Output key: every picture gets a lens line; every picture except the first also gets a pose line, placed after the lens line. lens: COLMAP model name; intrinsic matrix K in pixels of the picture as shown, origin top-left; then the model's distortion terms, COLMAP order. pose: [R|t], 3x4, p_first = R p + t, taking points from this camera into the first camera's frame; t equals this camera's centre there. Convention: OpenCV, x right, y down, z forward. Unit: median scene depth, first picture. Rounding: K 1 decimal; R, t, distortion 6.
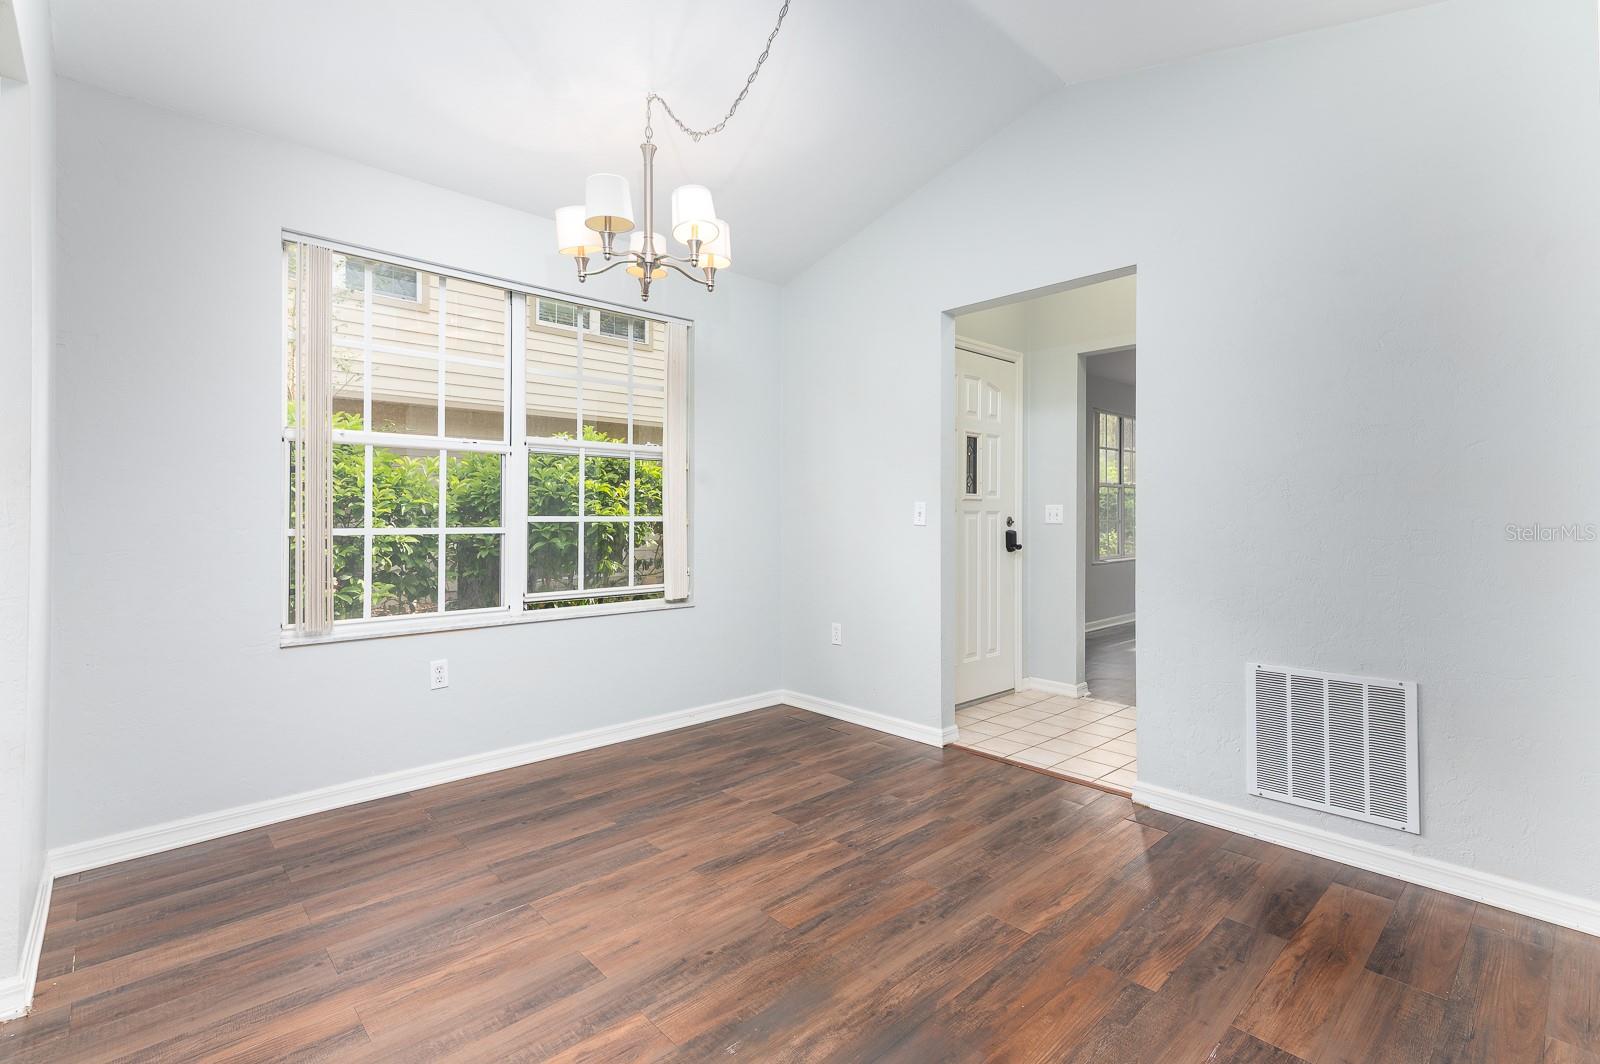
lens RADIAL K [[734.2, 0, 803.9], [0, 734.2, 514.4], [0, 0, 1]] dist [0.015529, -0.001048]
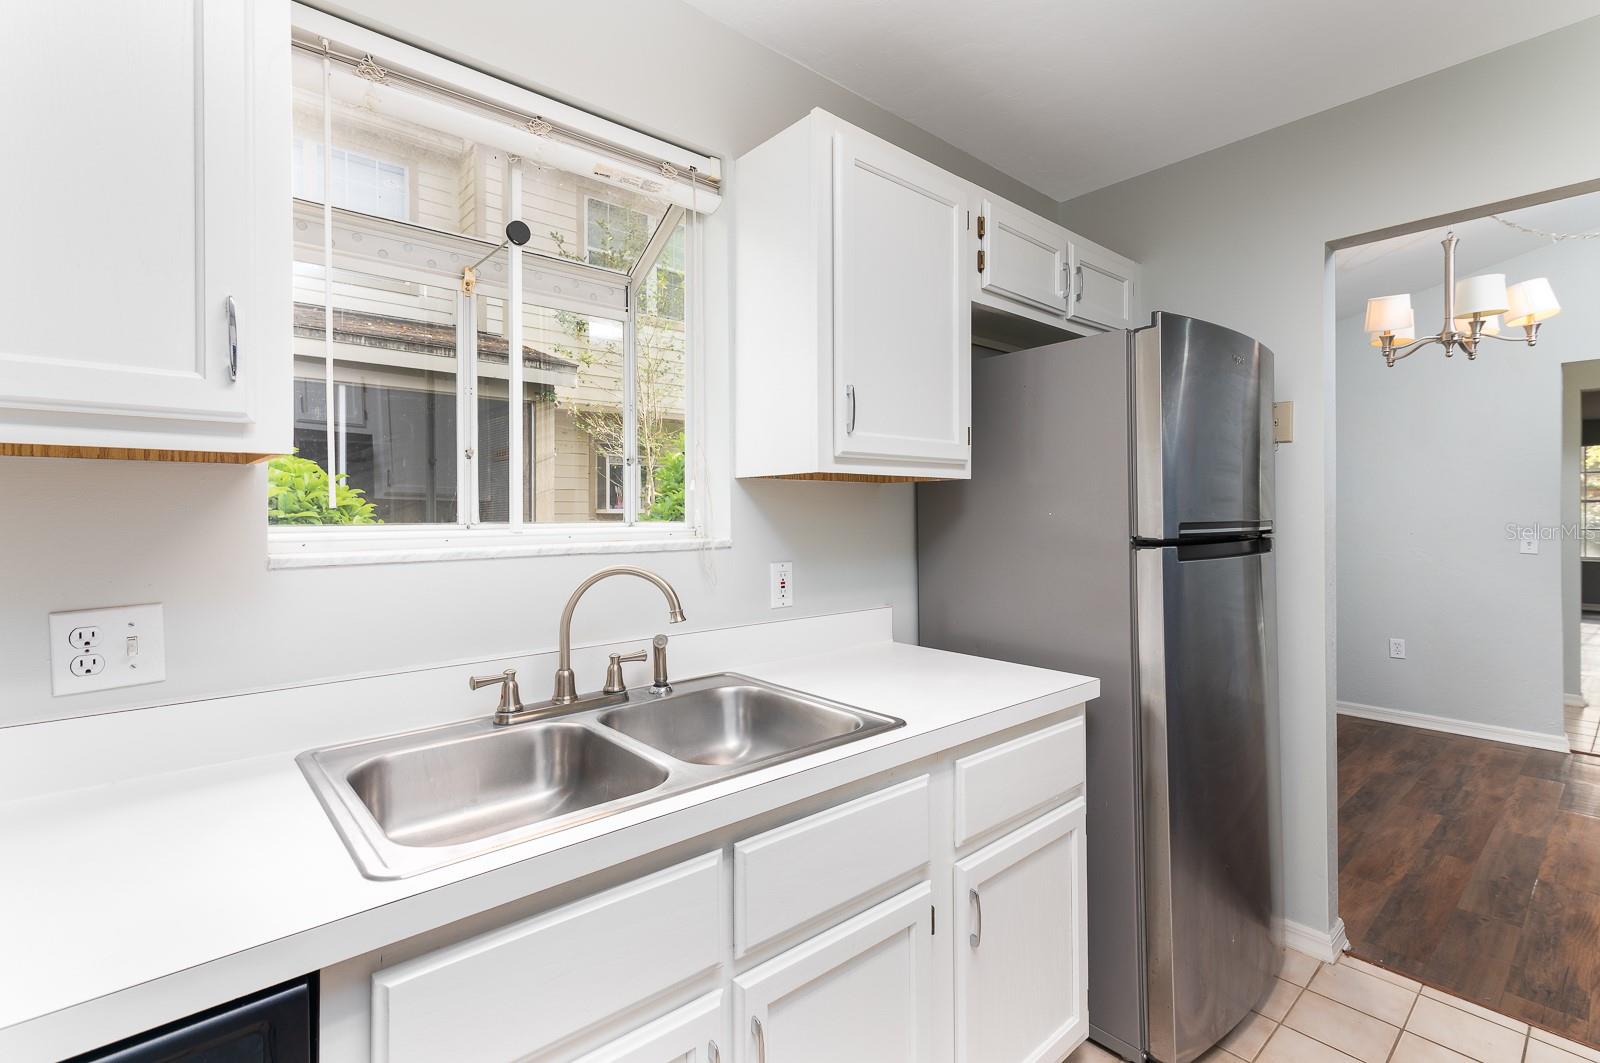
lens RADIAL K [[728.8, 0, 809.5], [0, 728.8, 520.0], [0, 0, 1]] dist [0.016152, -0.001056]
pose [[0.999450, -0.008396, -0.032067, -1.504840], [0.008516, 0.999957, 0.003624, -0.080162], [0.032035, -0.003895, 0.999479, -0.259079]]
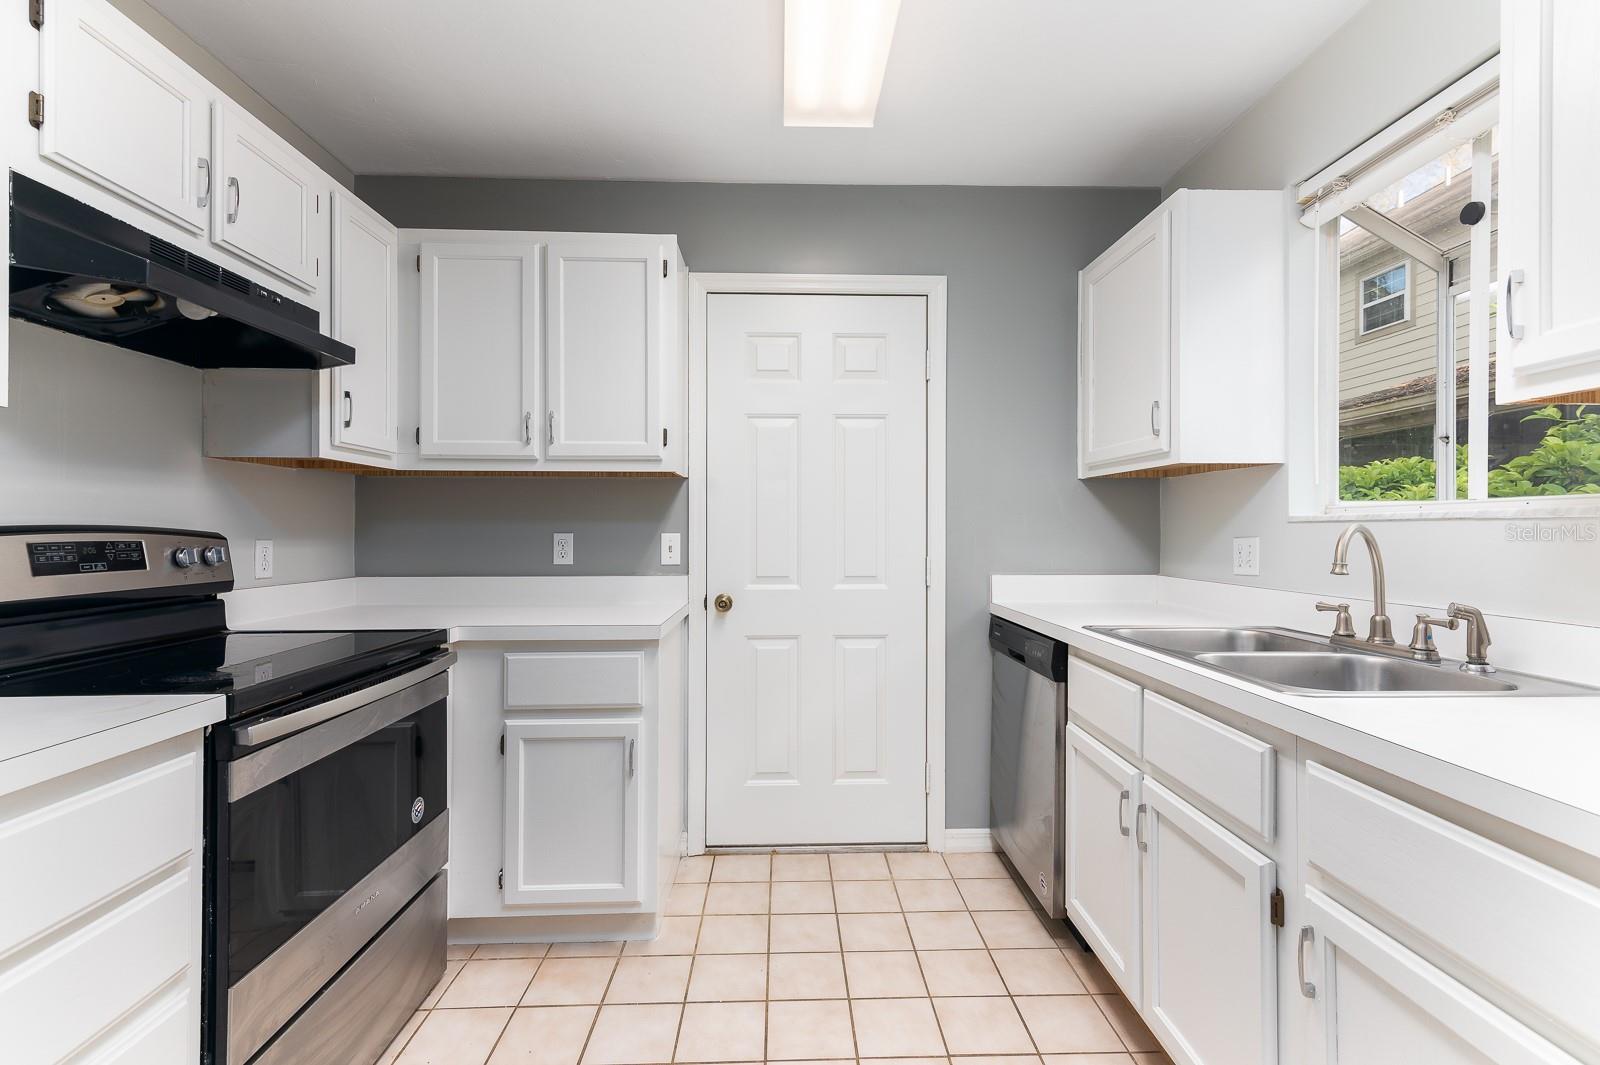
lens RADIAL K [[728.8, 0, 809.5], [0, 728.8, 521.0], [0, 0, 1]] dist [0.016152, -0.001056]
pose [[-0.657767, -0.009494, -0.753161, -0.801692], [-0.004614, 0.999953, -0.008575, -0.036875], [0.753207, -0.002165, -0.657780, 0.418357]]
